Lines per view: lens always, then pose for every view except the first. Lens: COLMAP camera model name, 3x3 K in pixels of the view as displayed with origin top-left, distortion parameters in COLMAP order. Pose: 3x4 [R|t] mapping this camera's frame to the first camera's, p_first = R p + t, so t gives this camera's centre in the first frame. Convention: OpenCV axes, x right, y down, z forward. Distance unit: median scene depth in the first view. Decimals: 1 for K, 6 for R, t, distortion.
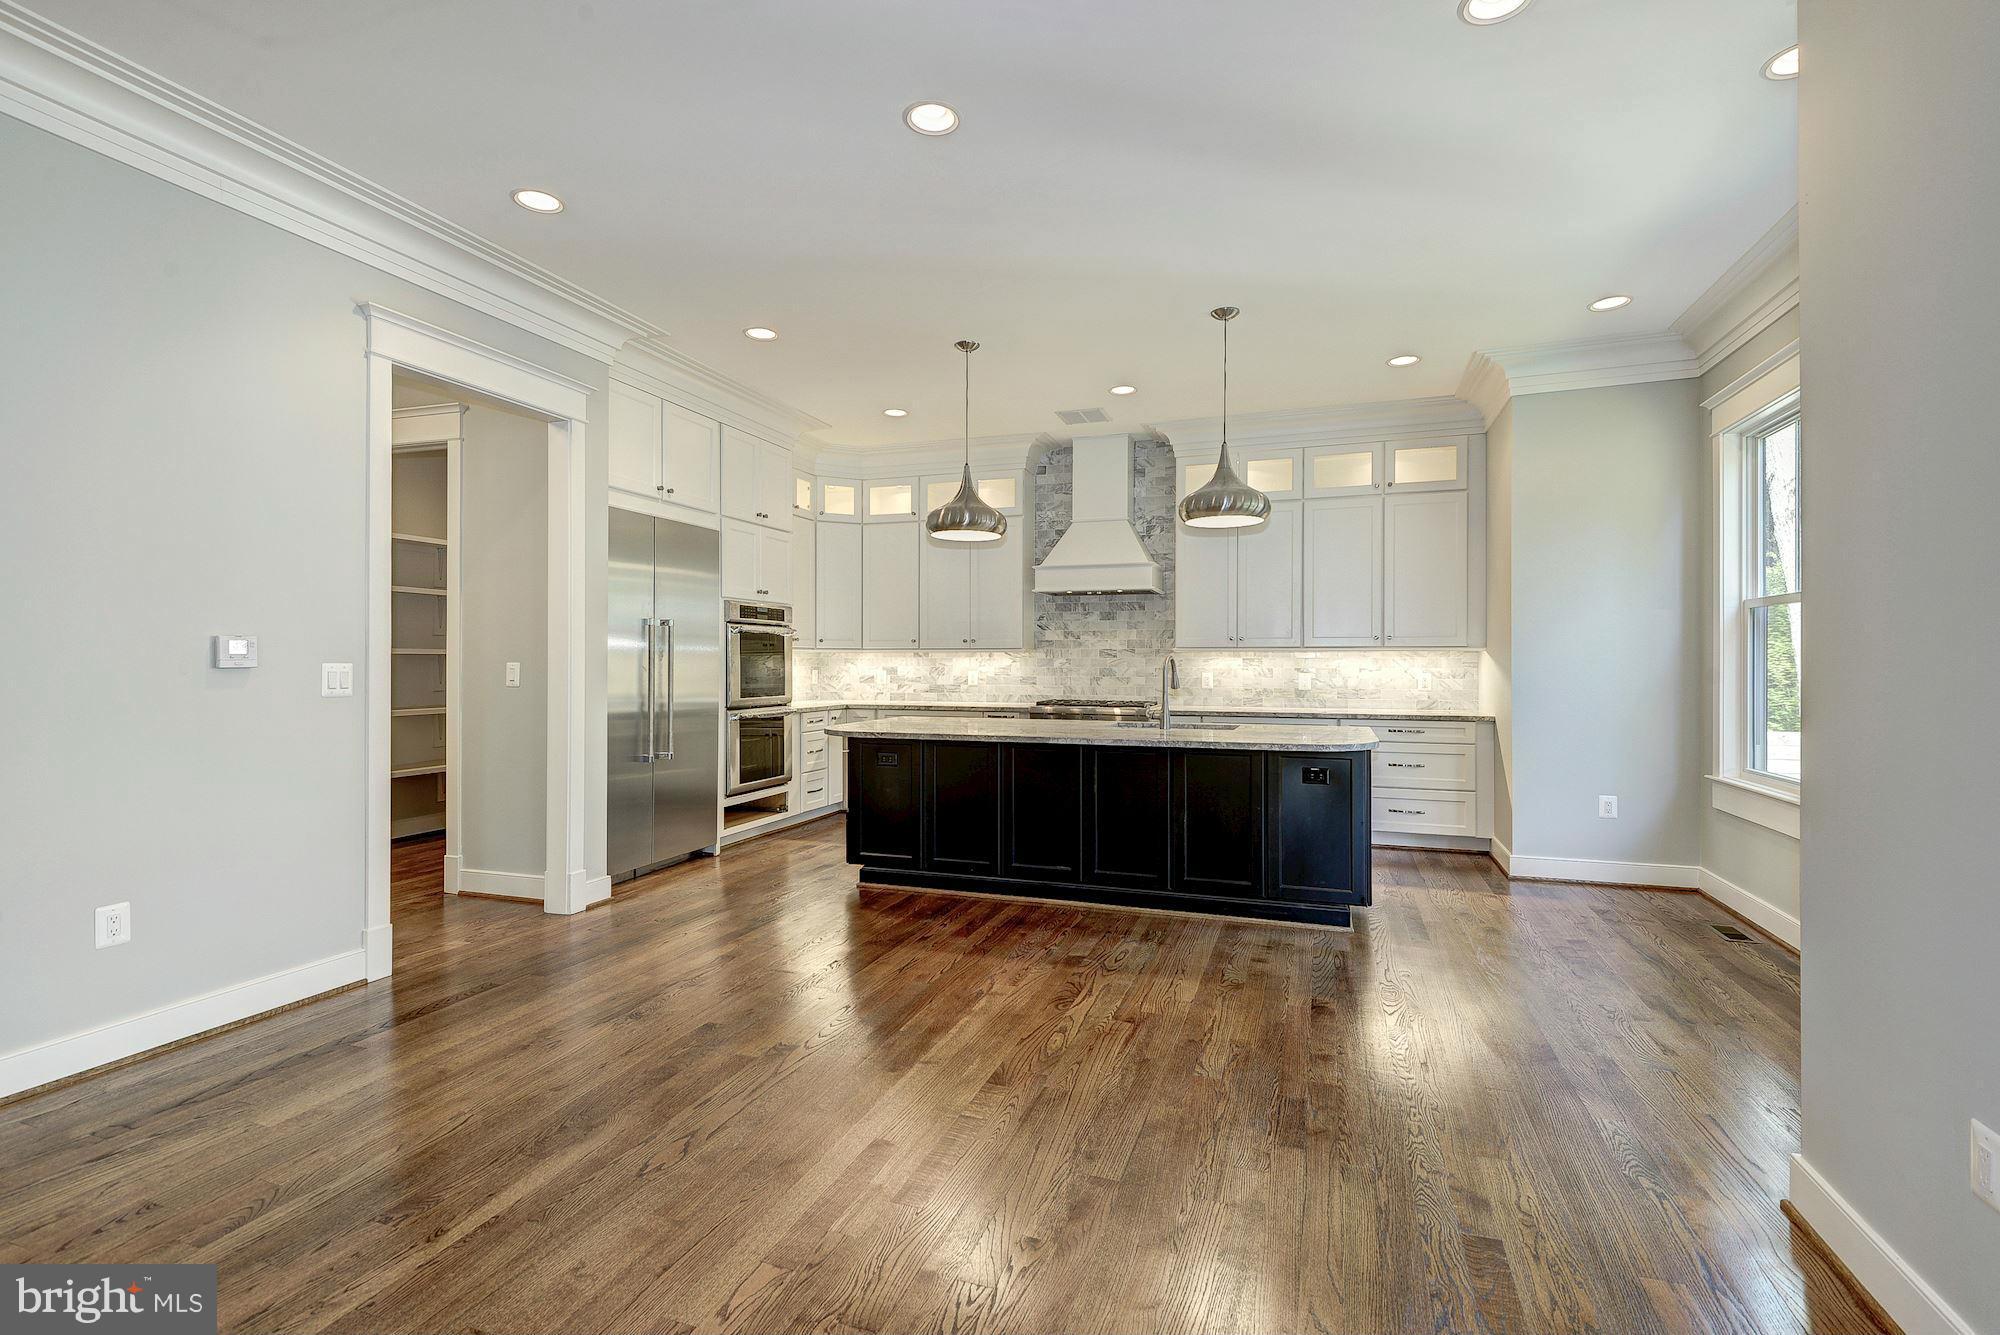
lens RADIAL K [[915.2, 0, 993.1], [0, 915.2, 663.7], [0, 0, 1]] dist [0.015496, -0.011220]
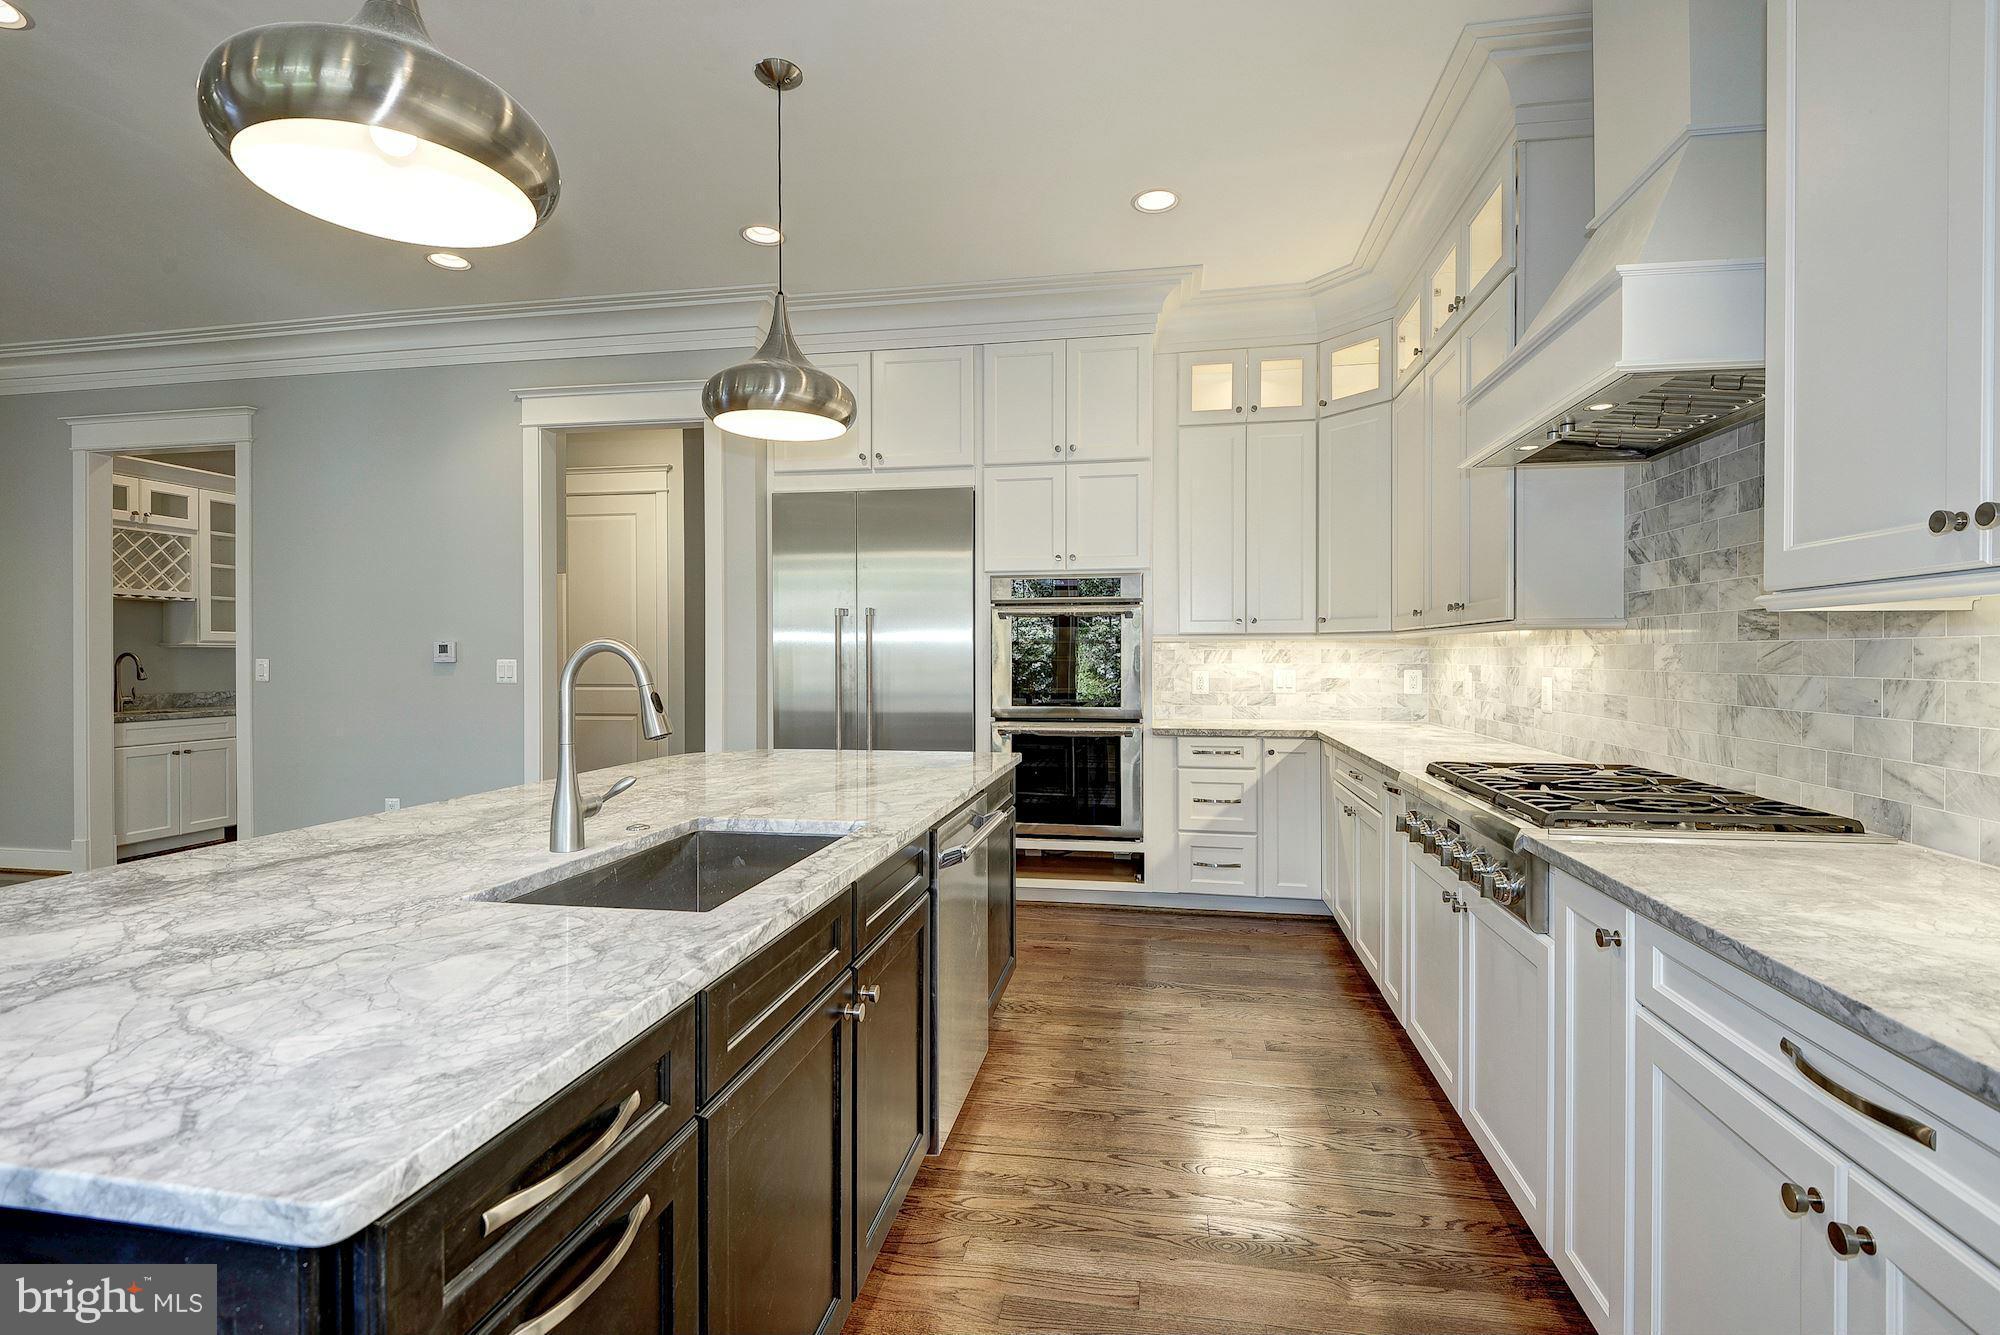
lens RADIAL K [[915.2, 0, 1021.1], [0, 915.2, 655.0], [0, 0, 1]] dist [0.015496, -0.011220]
pose [[0.162621, -0.002192, -0.986686, 0.393006], [0.001160, 0.999997, -0.002030, -0.001551], [0.986688, -0.000815, 0.162623, 0.772636]]
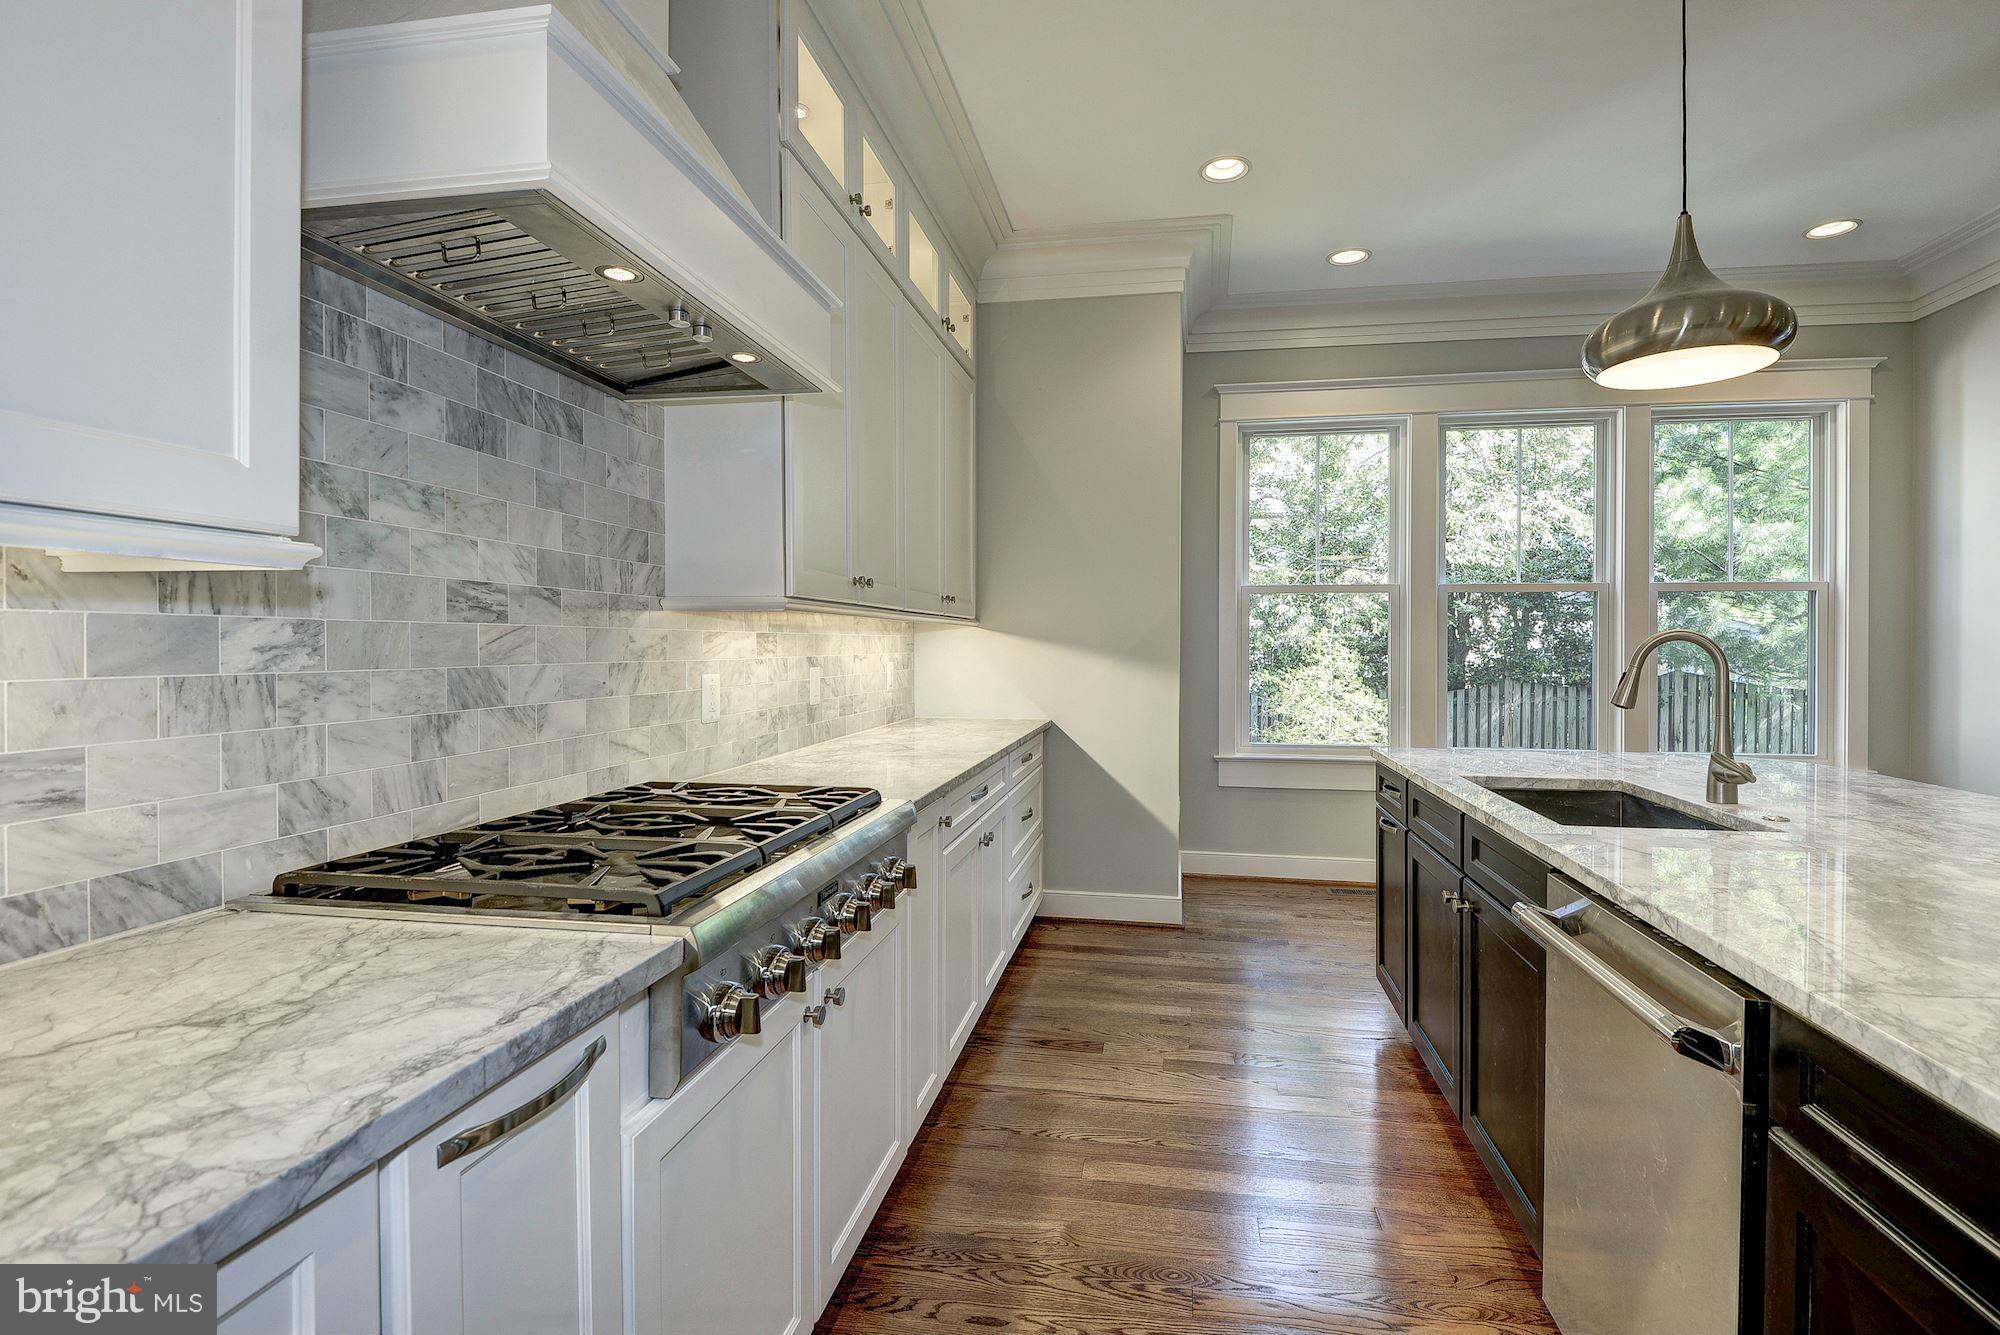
lens RADIAL K [[915.2, 0, 1038.7], [0, 915.2, 650.9], [0, 0, 1]] dist [0.015496, -0.011220]
pose [[-0.173305, -0.008602, 0.984831, -0.121079], [-0.000228, 0.999962, 0.008694, -0.001561], [-0.984868, 0.001282, -0.173300, 0.961947]]
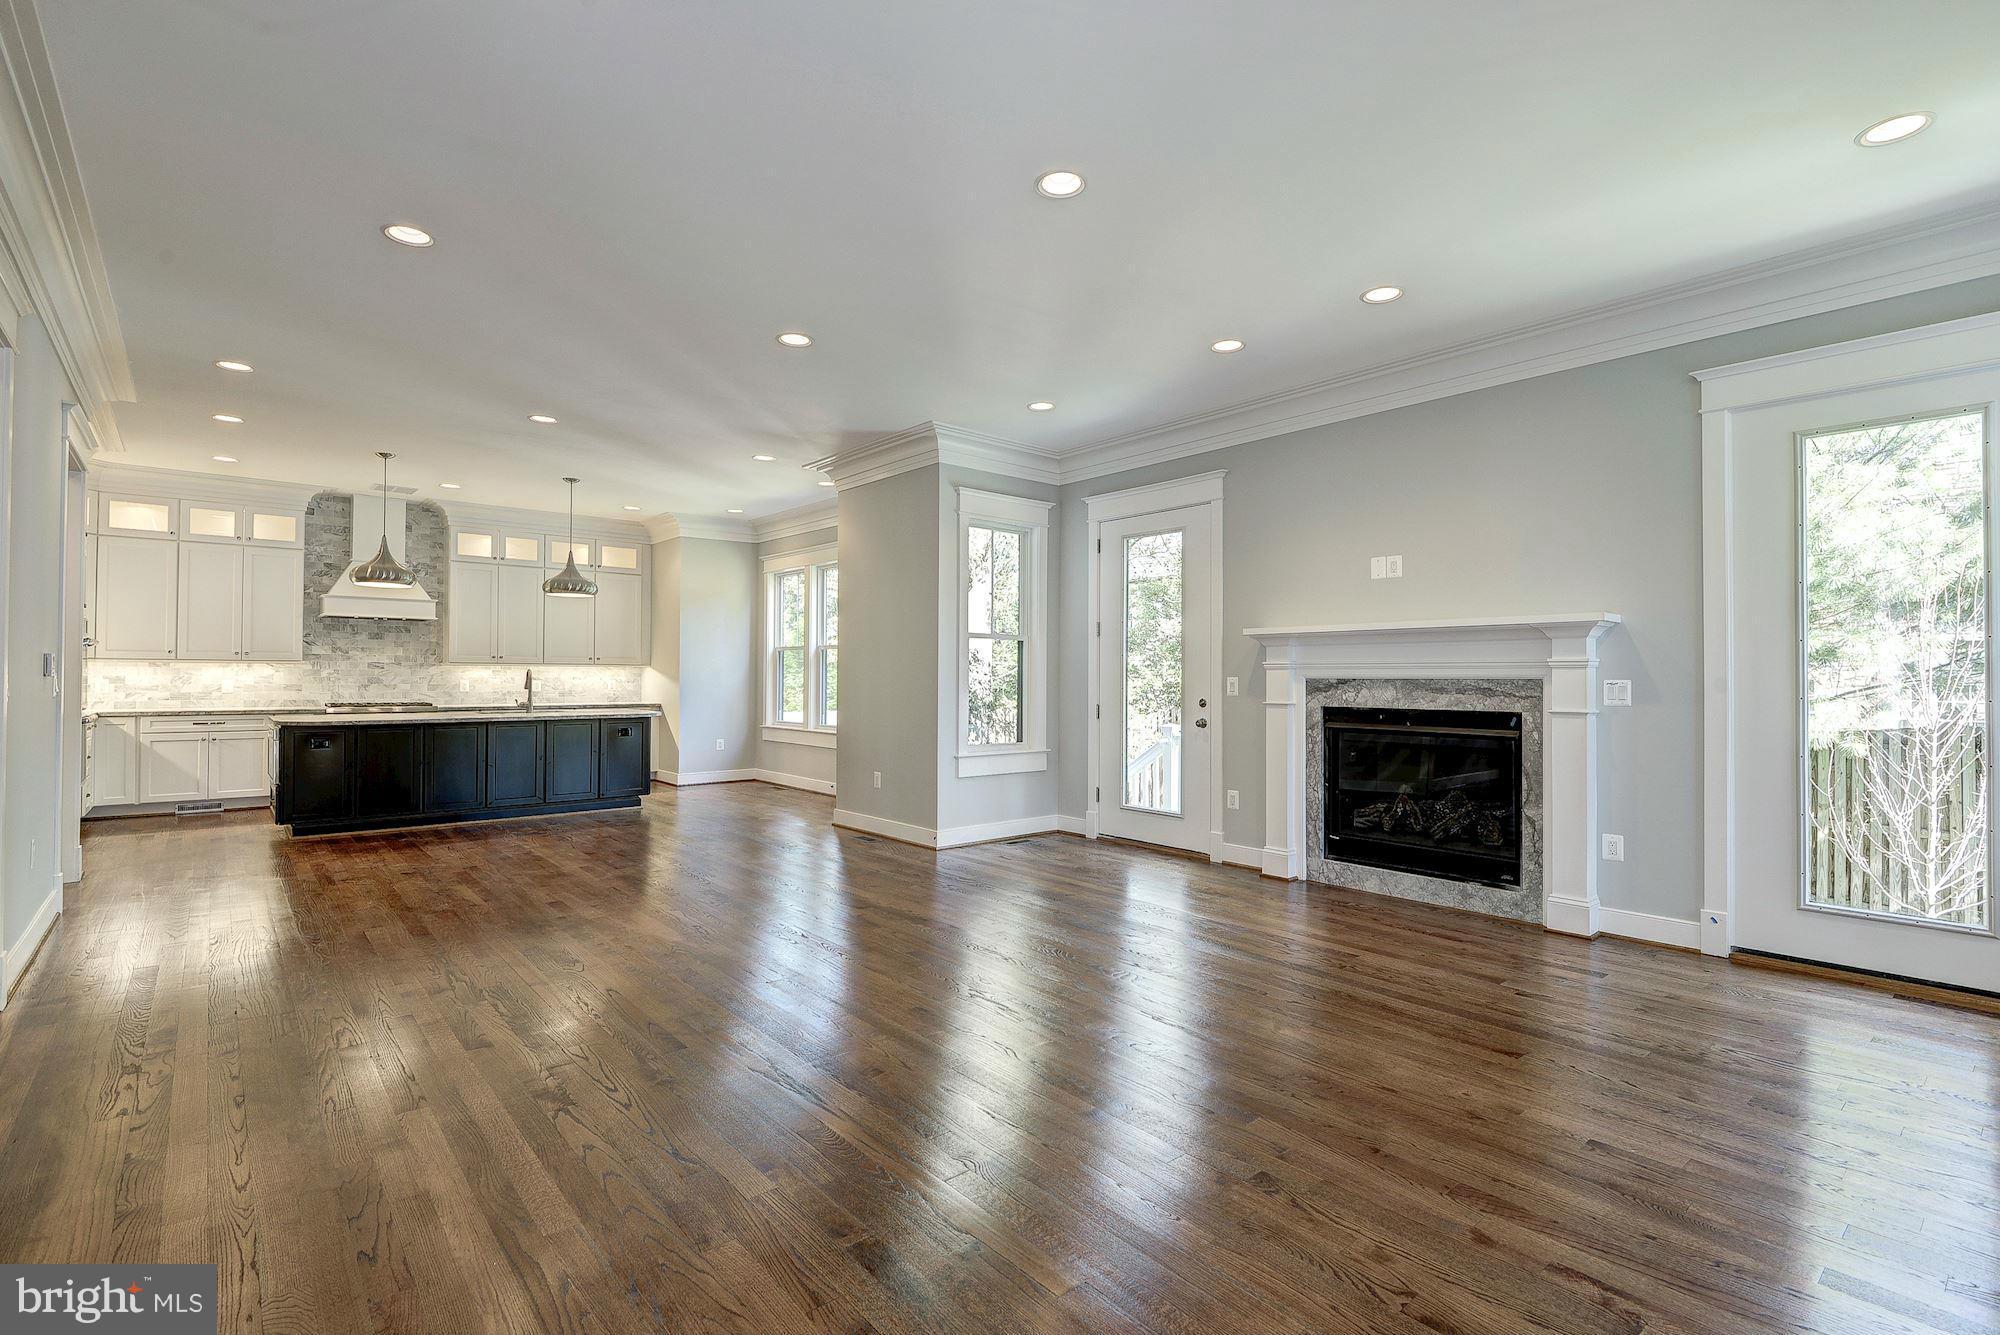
lens RADIAL K [[915.2, 0, 999.0], [0, 915.2, 665.7], [0, 0, 1]] dist [0.015496, -0.011220]
pose [[0.504640, 0.012357, 0.863241, -0.572947], [-0.005232, 0.999923, -0.011255, -0.001293], [-0.863314, 0.001163, 0.504666, -0.414510]]
